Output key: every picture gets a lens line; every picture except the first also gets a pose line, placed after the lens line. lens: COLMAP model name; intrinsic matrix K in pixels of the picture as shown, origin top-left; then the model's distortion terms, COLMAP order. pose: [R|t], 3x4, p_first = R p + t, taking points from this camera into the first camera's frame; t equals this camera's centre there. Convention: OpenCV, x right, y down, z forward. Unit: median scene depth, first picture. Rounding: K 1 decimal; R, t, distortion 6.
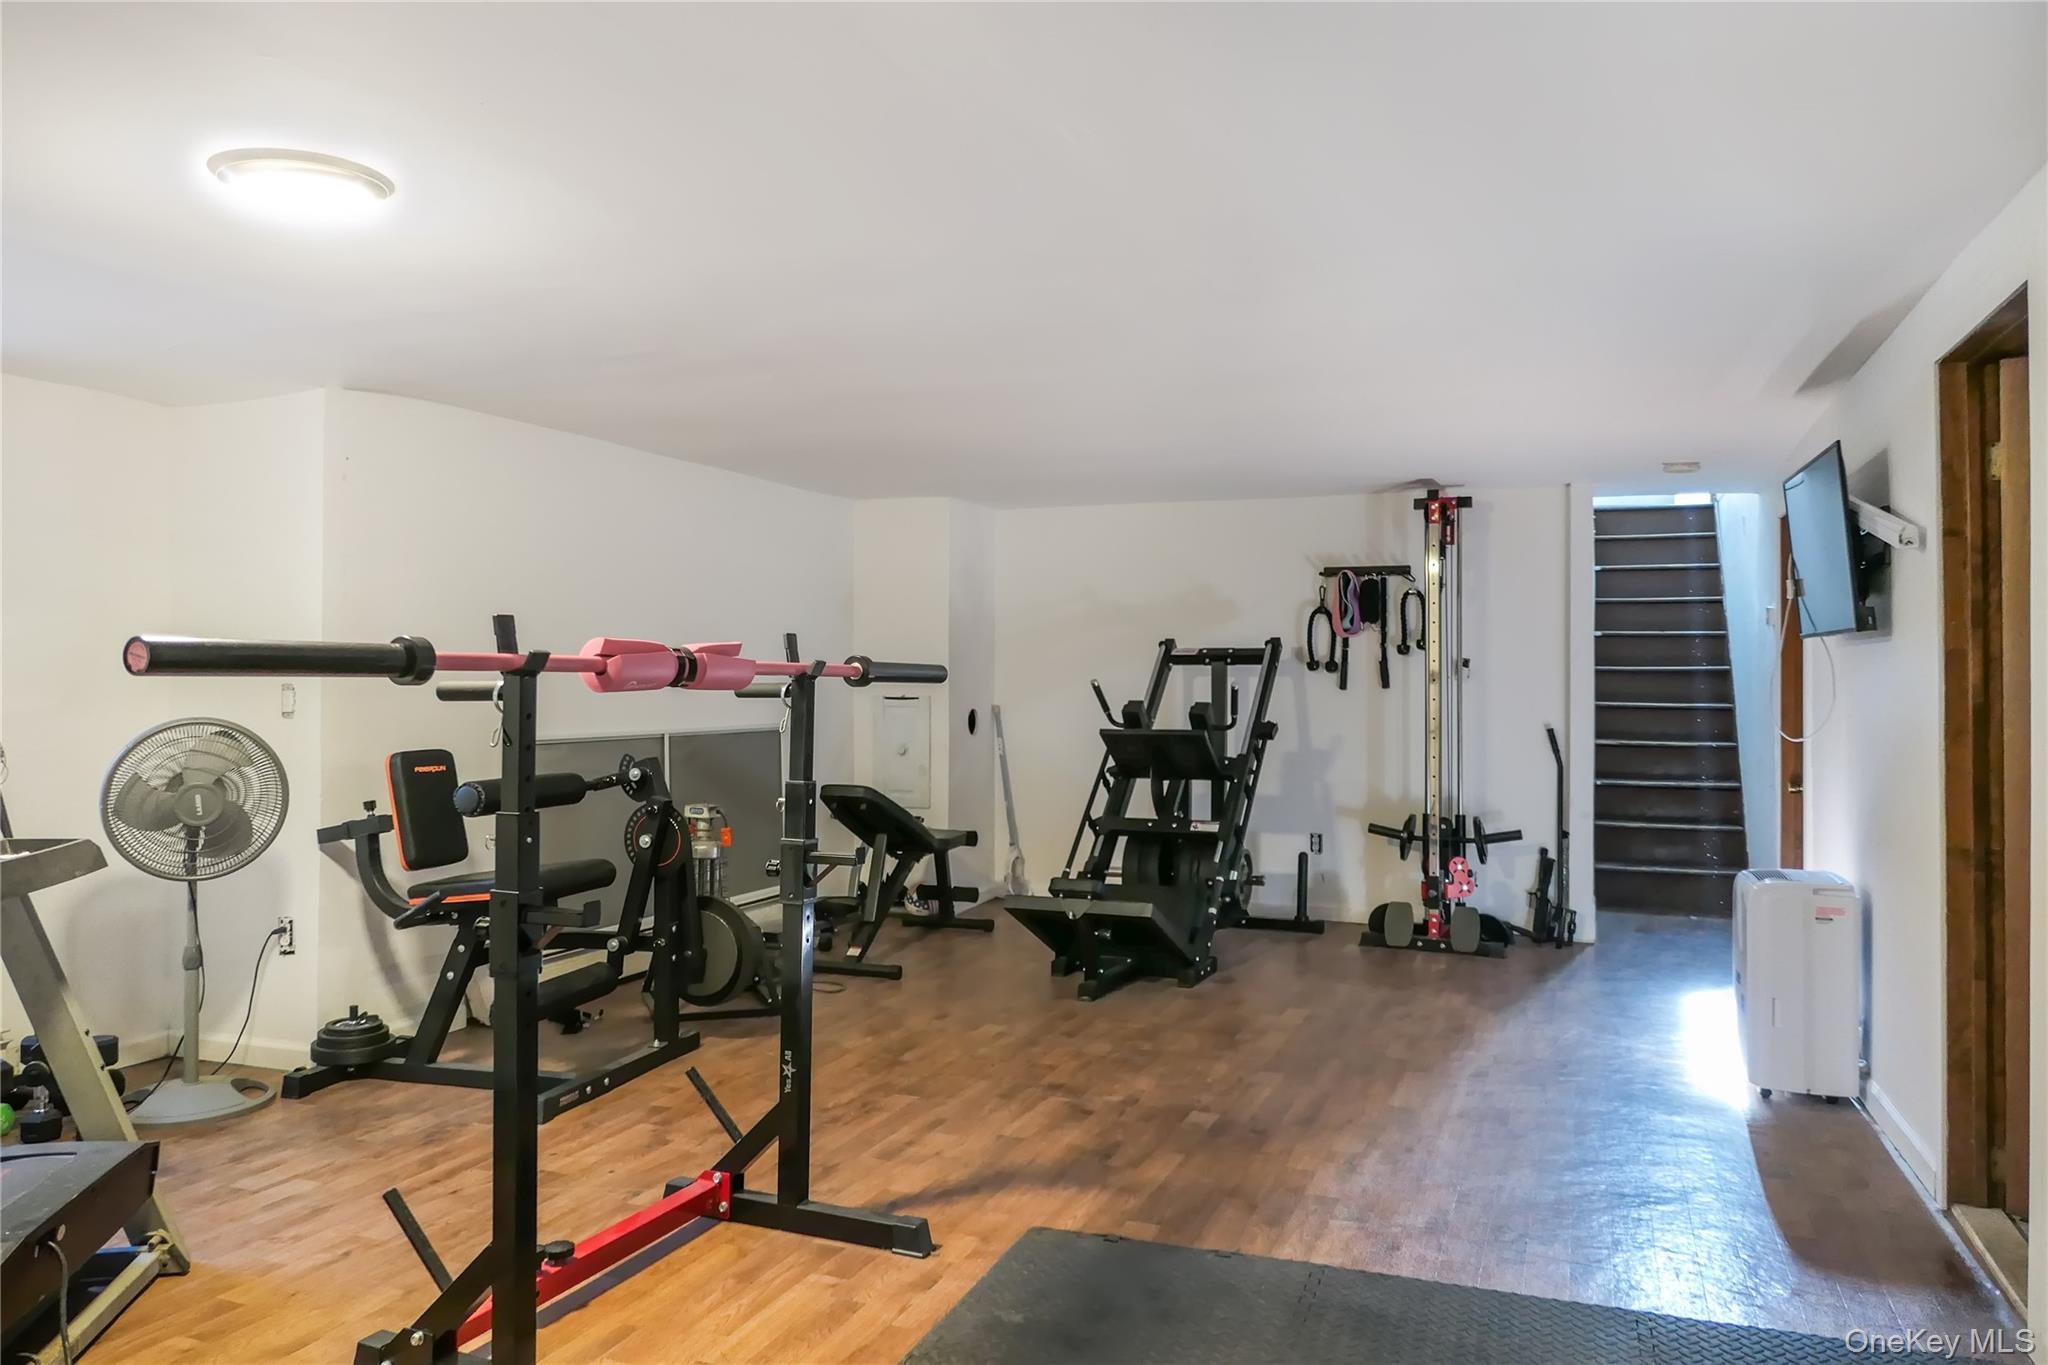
lens RADIAL K [[1452.3, 0, 1024.6], [0, 1452.3, 678.7], [0, 0, 1]] dist [-0.040974, 0.001964]
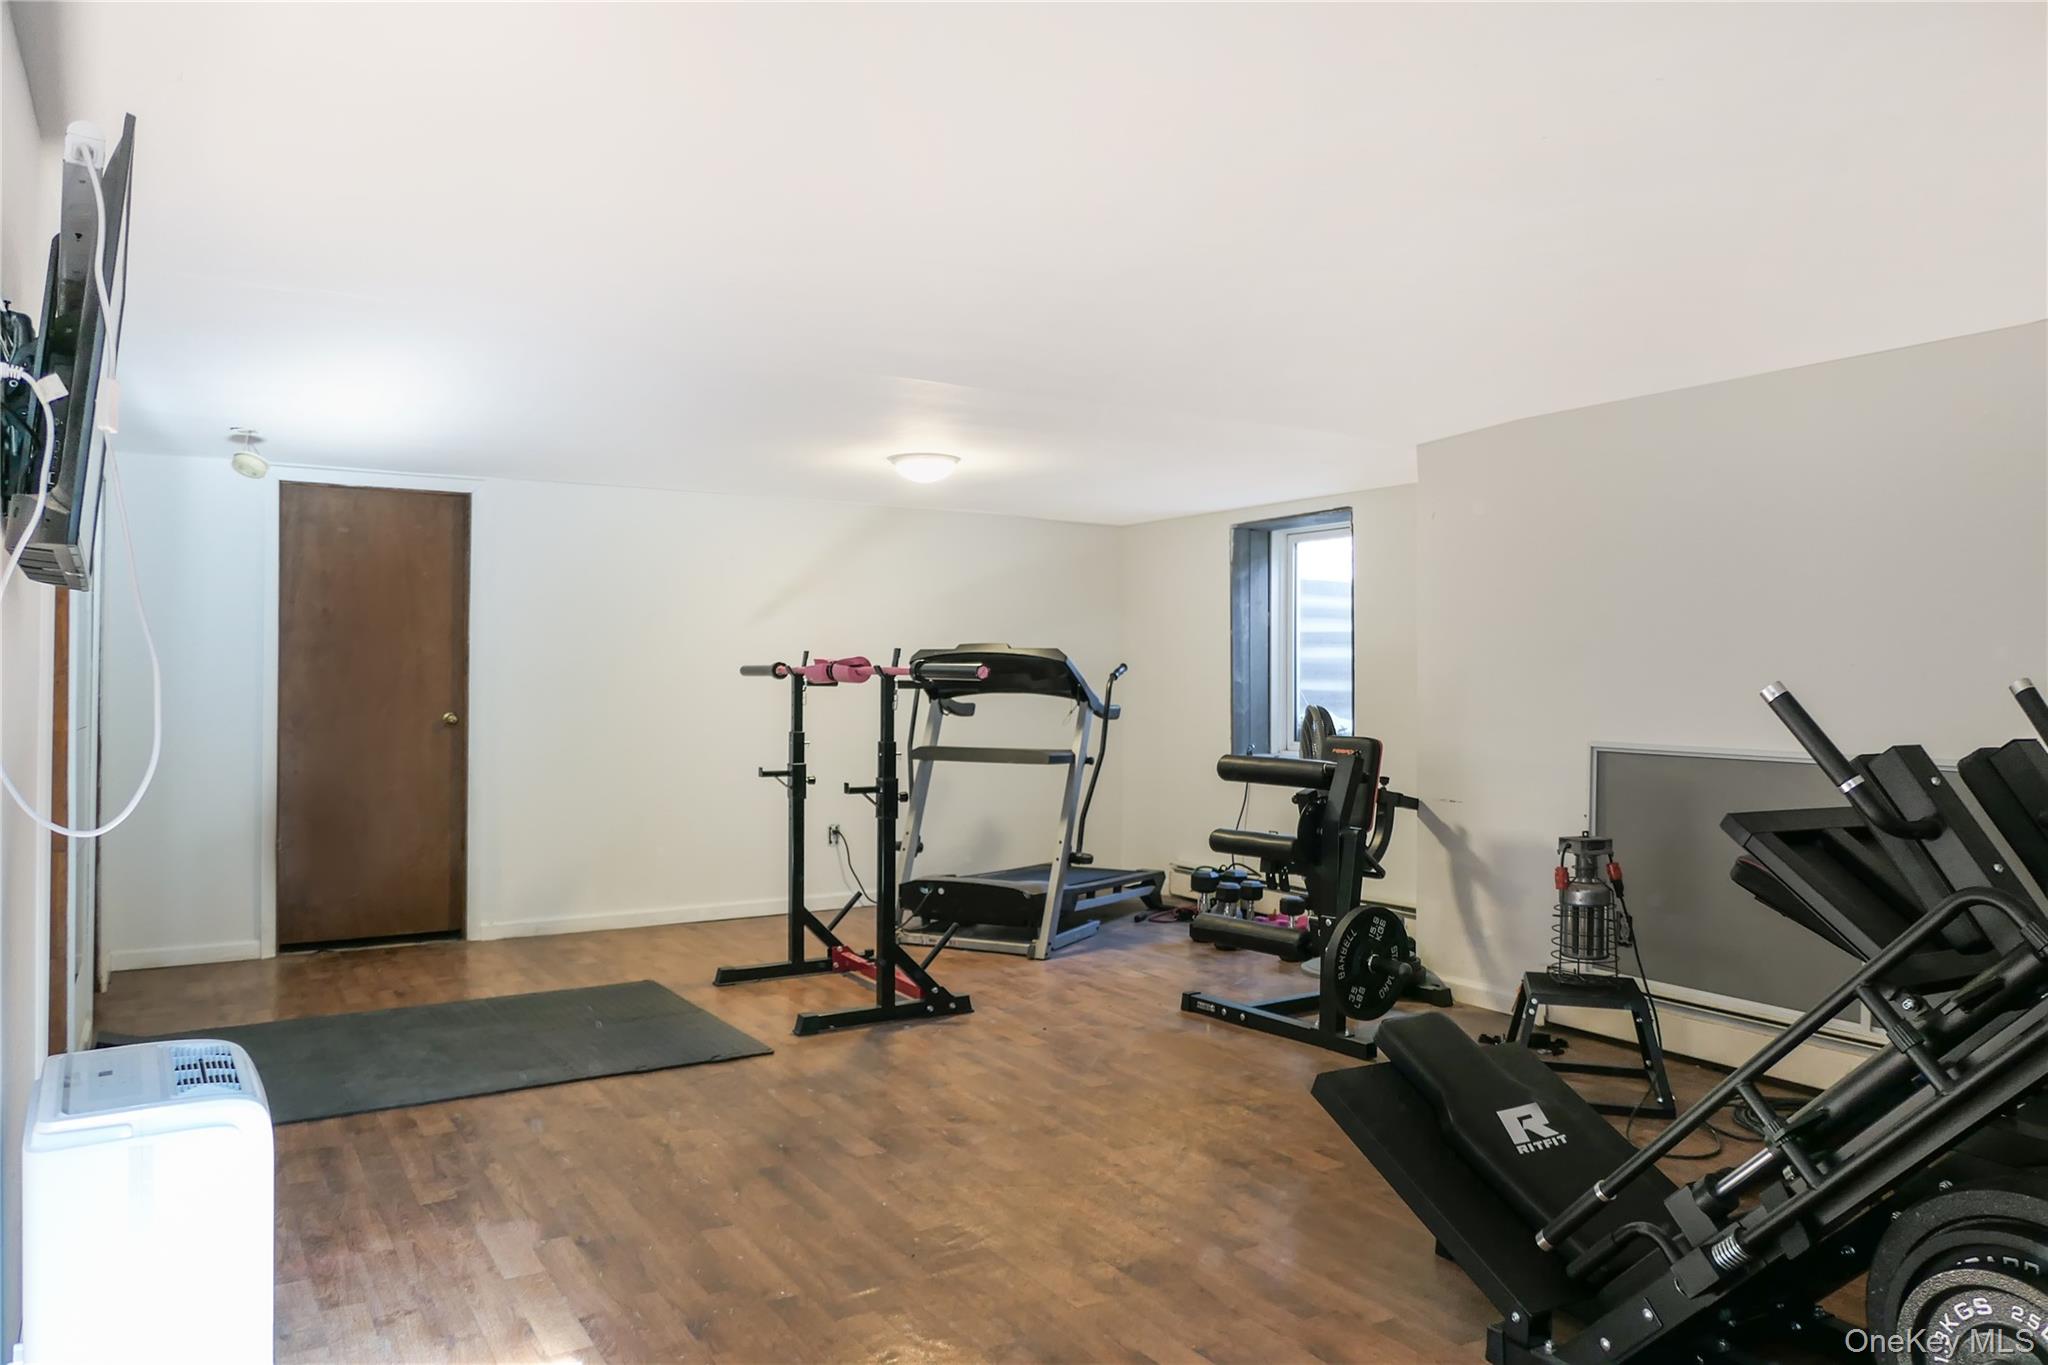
lens RADIAL K [[1452.3, 0, 1025.8], [0, 1452.3, 675.6], [0, 0, 1]] dist [-0.040974, 0.001964]
pose [[-0.605555, -0.000472, -0.795804, 0.792352], [-0.002455, 0.999996, 0.001274, -0.003884], [0.795800, 0.002726, -0.605553, 1.623763]]
